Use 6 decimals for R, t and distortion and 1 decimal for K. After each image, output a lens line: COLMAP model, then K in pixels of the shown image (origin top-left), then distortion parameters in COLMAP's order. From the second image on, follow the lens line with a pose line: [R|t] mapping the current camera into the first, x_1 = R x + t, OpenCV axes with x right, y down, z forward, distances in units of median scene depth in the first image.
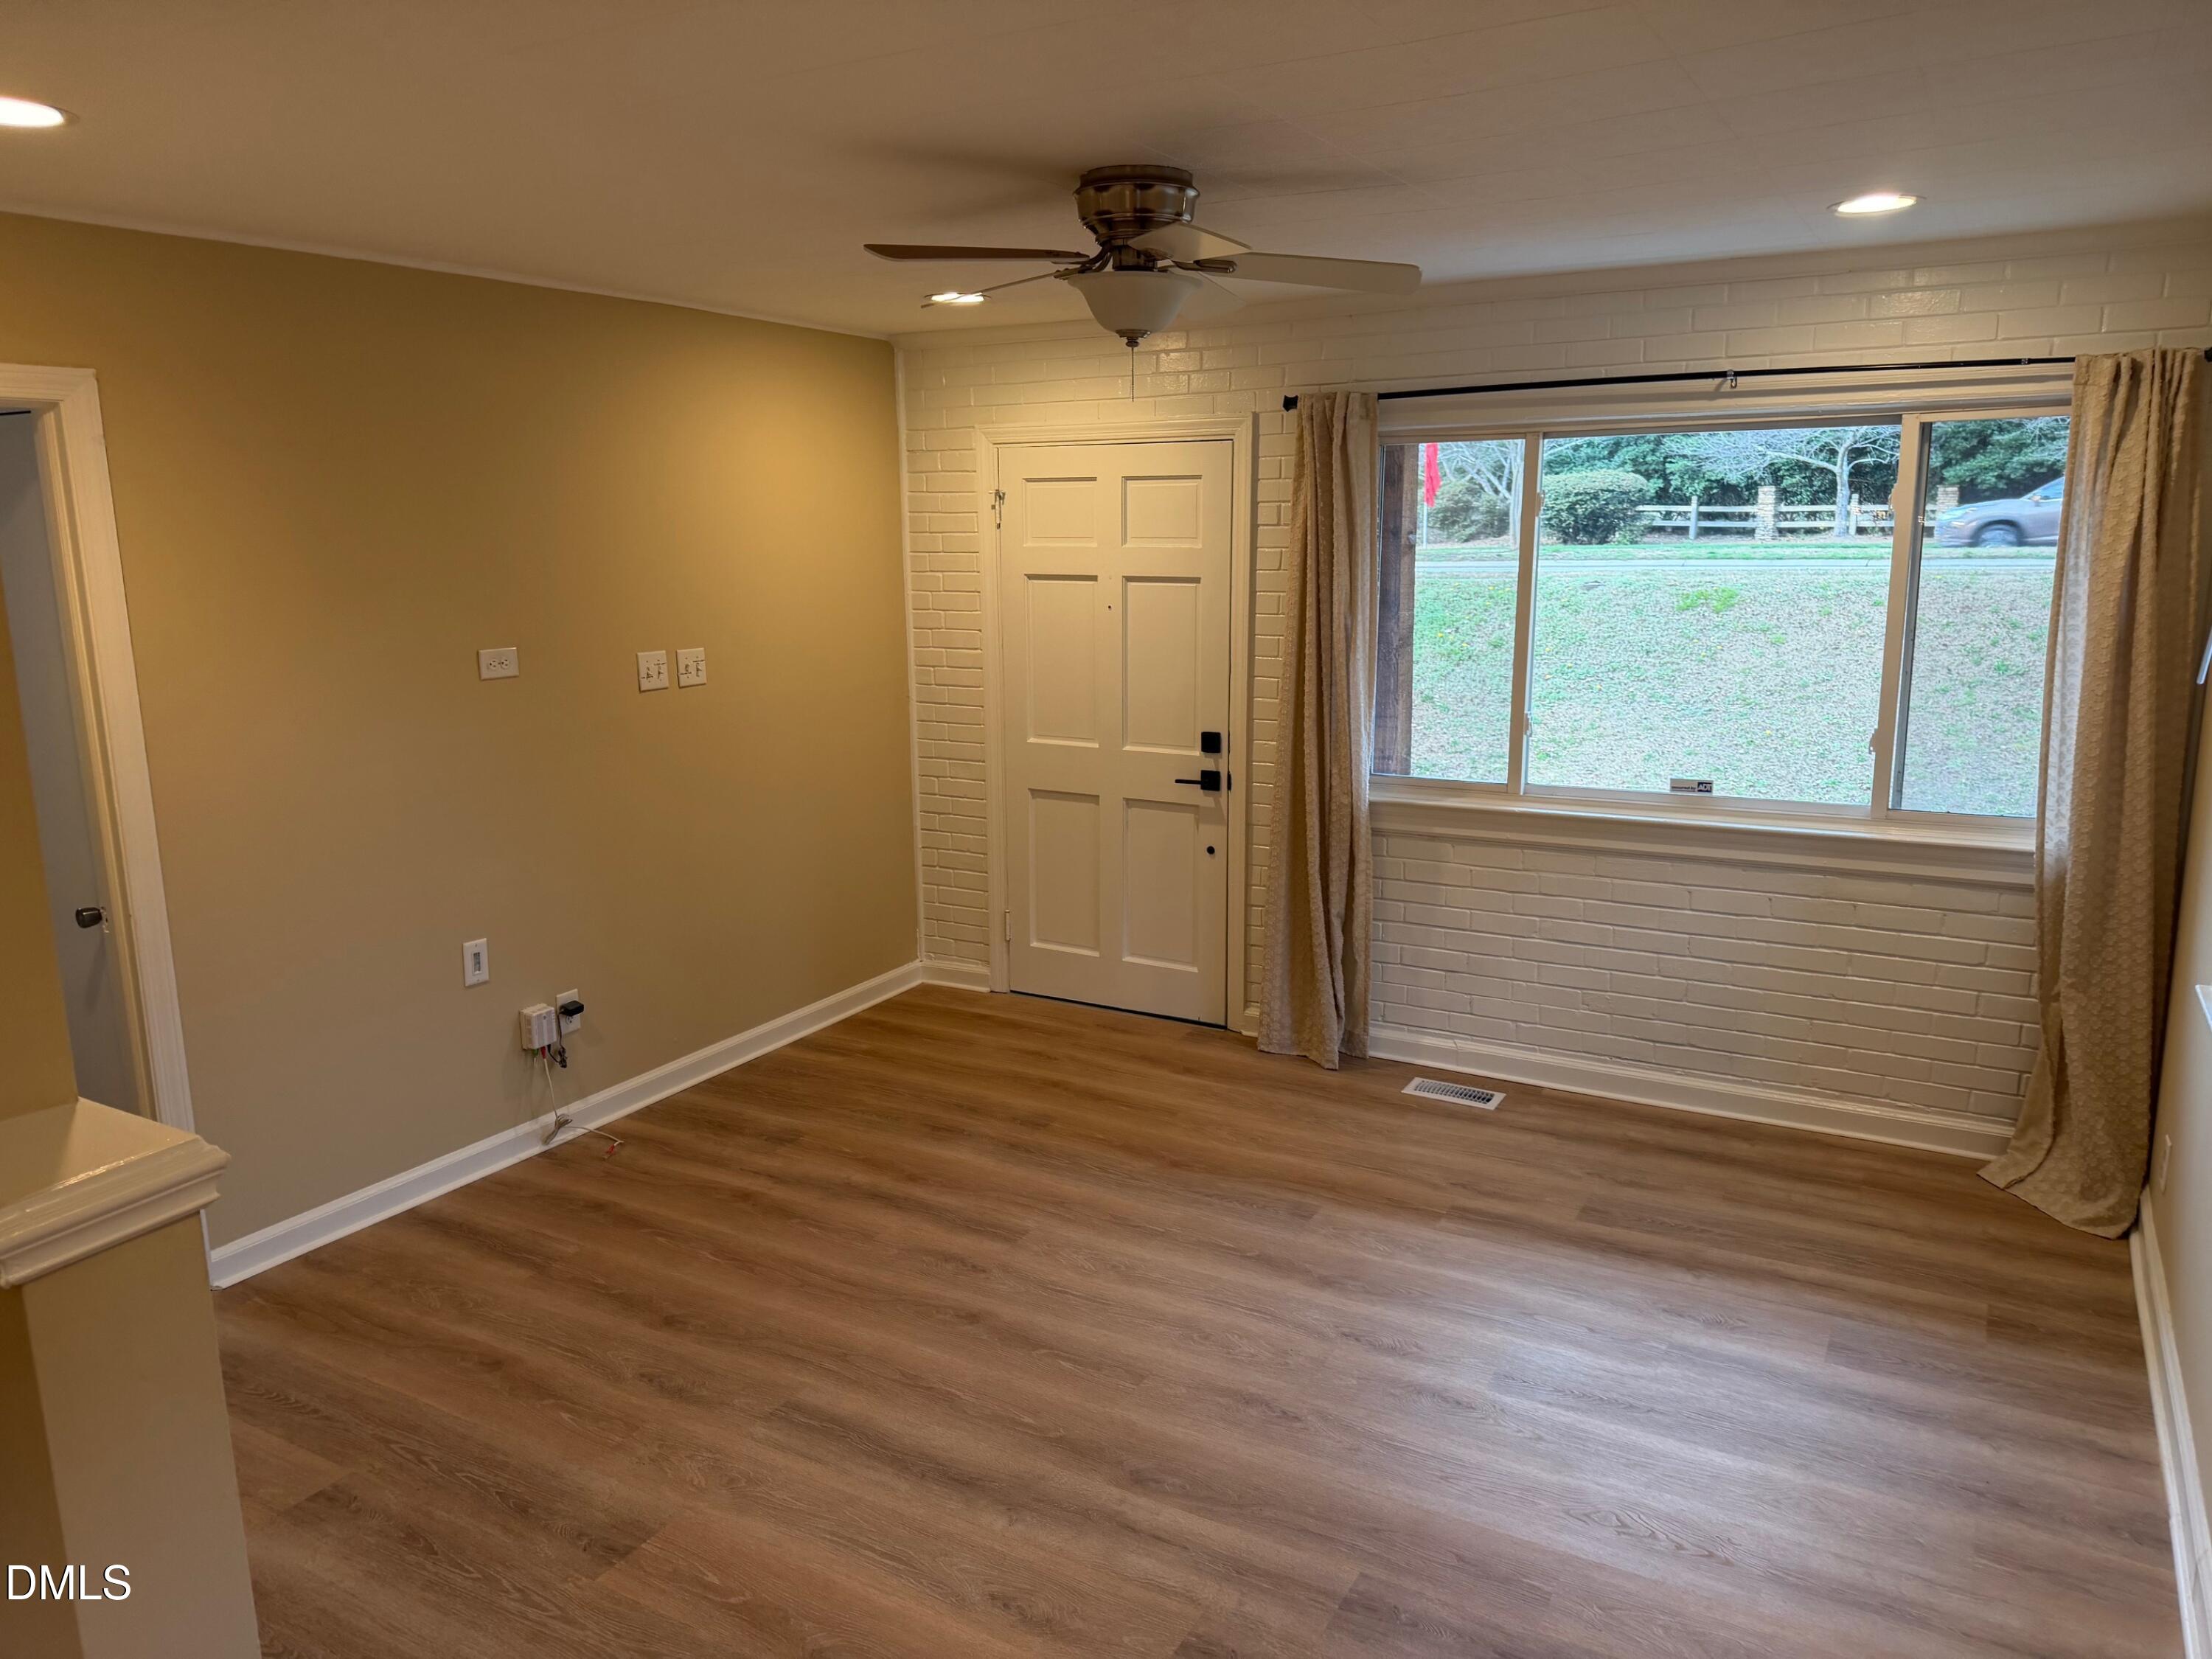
lens RADIAL K [[1541.8, 0, 1104.2], [0, 1541.8, 845.7], [0, 0, 1]] dist [0.085480, -0.126532]
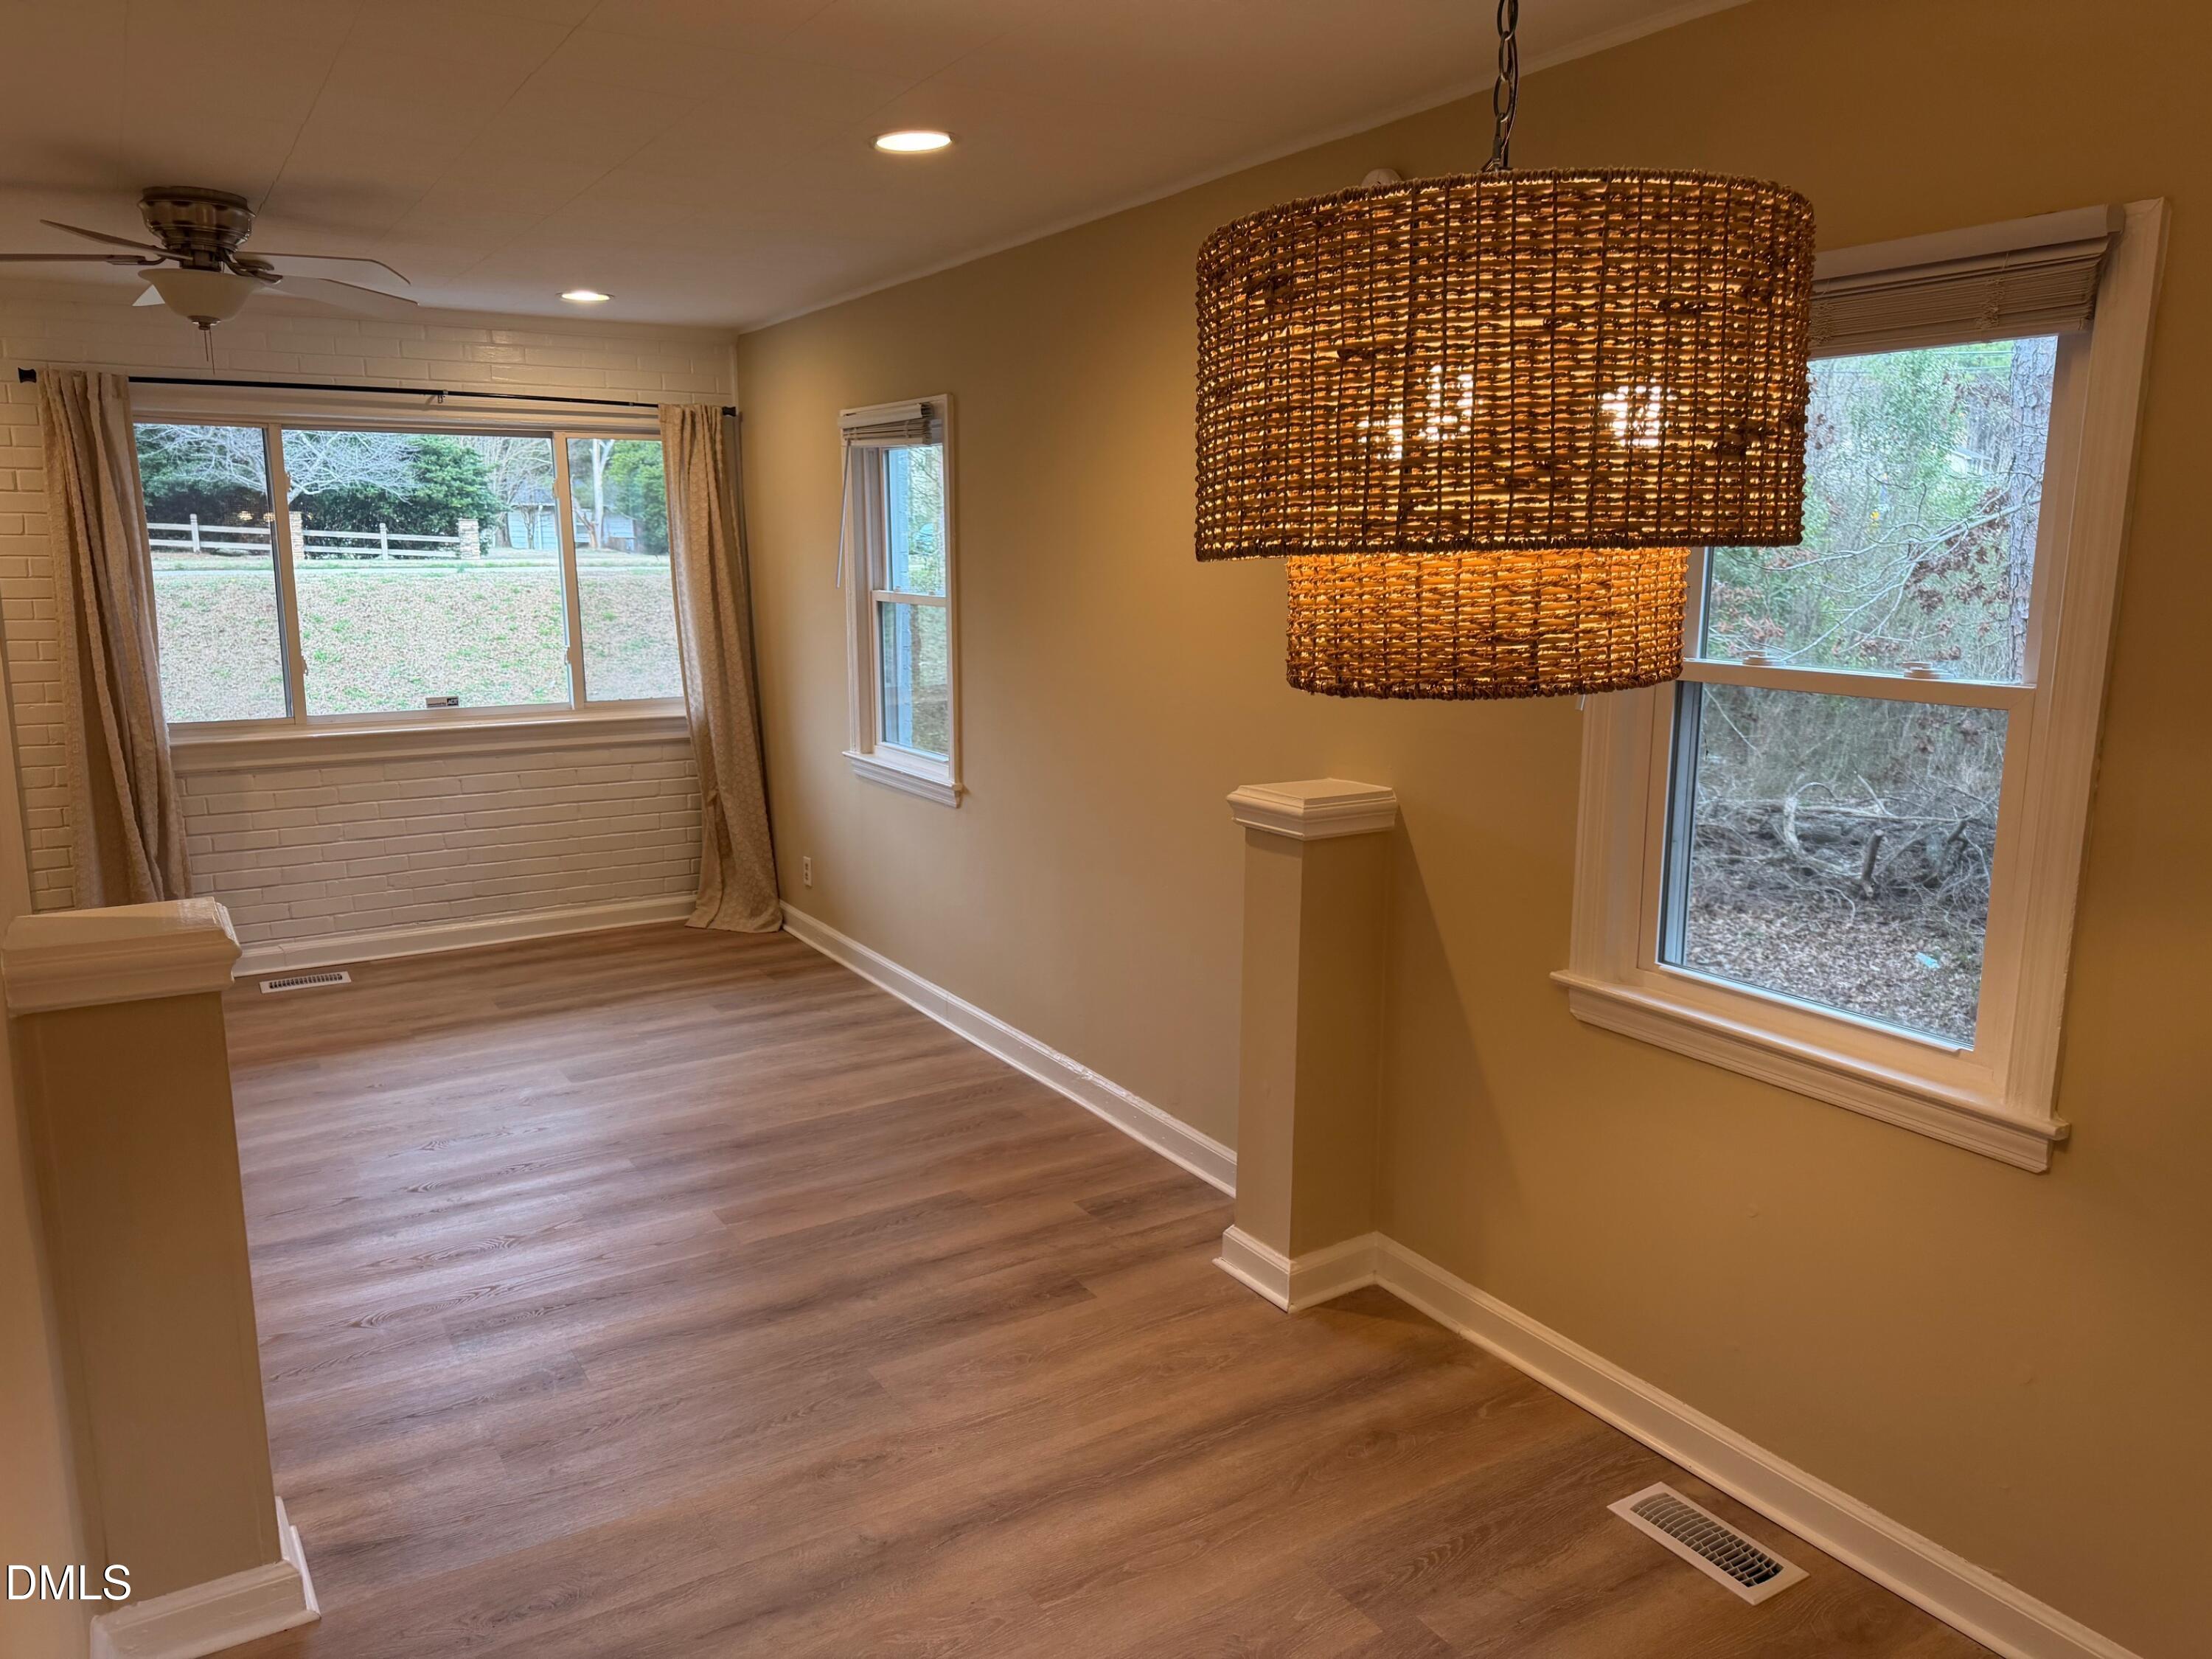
lens RADIAL K [[1541.8, 0, 1104.2], [0, 1541.8, 845.7], [0, 0, 1]] dist [0.085480, -0.126532]
pose [[0.464741, -0.158186, 0.871202, -0.585896], [0.170975, 0.981427, 0.086993, 0.067976], [-0.868783, 0.108524, 0.483155, -0.122999]]
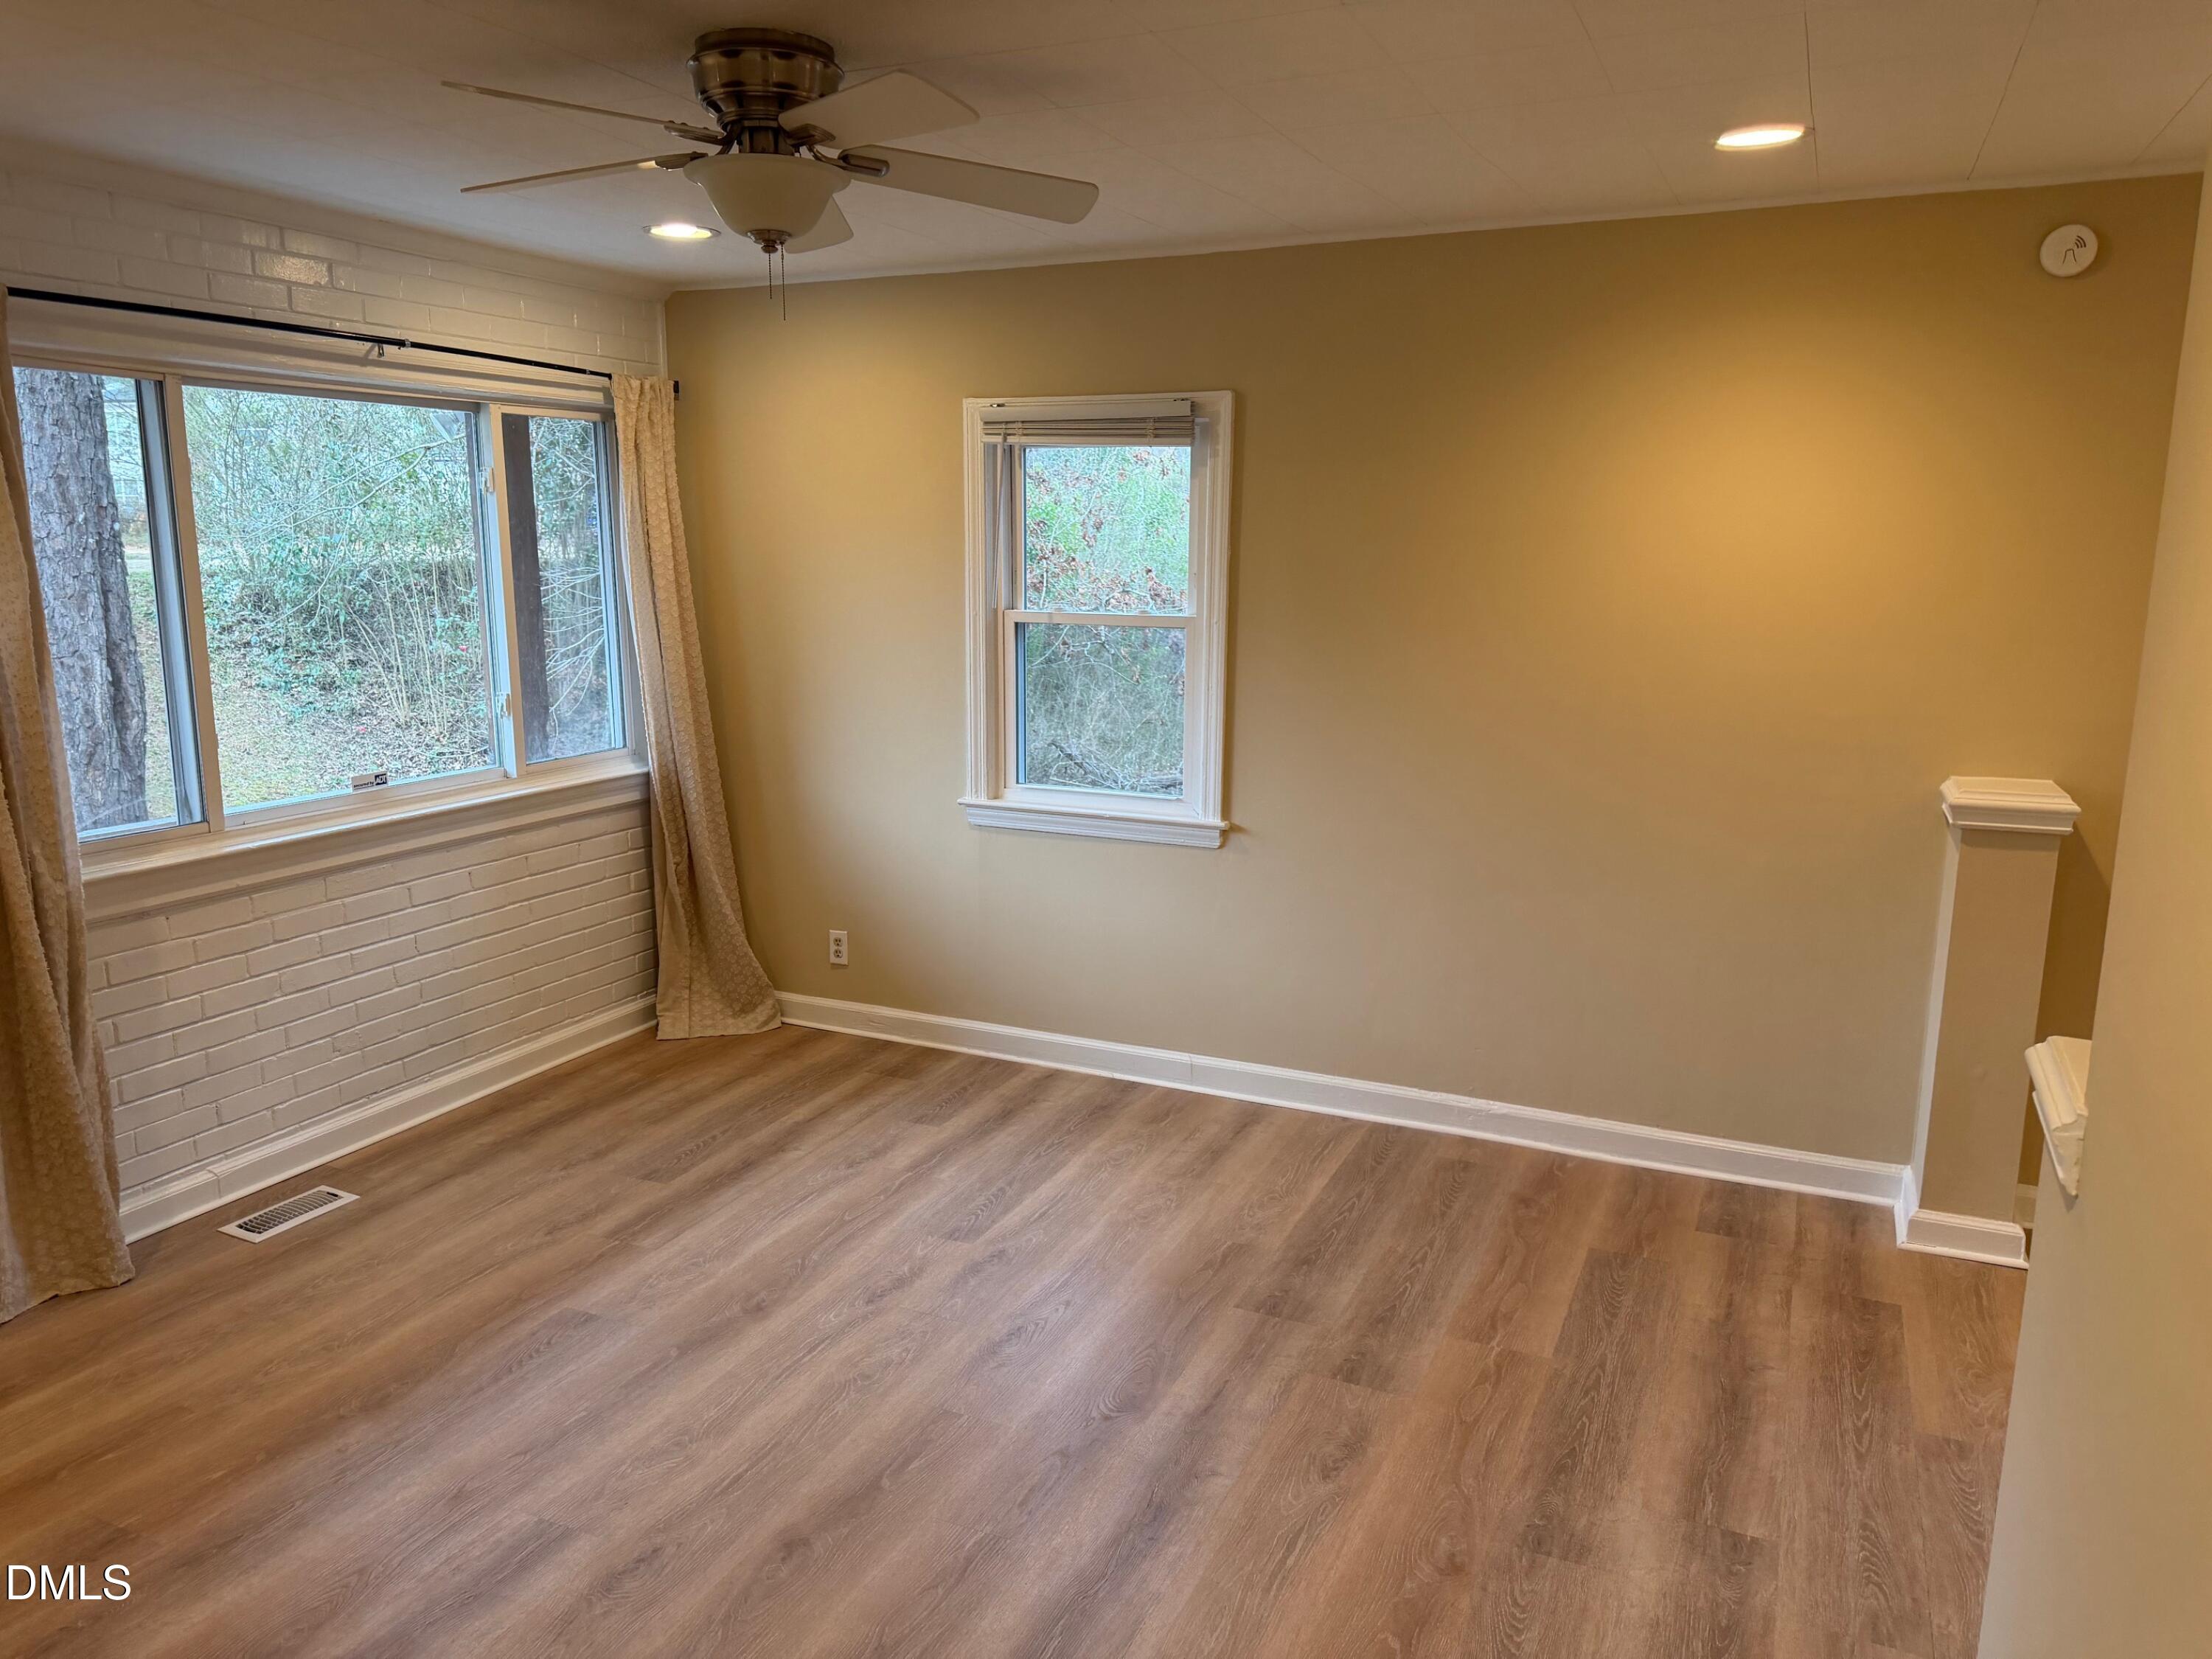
lens RADIAL K [[1541.8, 0, 1104.2], [0, 1541.8, 845.7], [0, 0, 1]] dist [0.085480, -0.126532]
pose [[-0.103162, -0.182093, 0.977855, -0.643980], [0.193461, 0.960652, 0.199300, -0.112206], [-0.975669, 0.209737, -0.063875, 0.704841]]
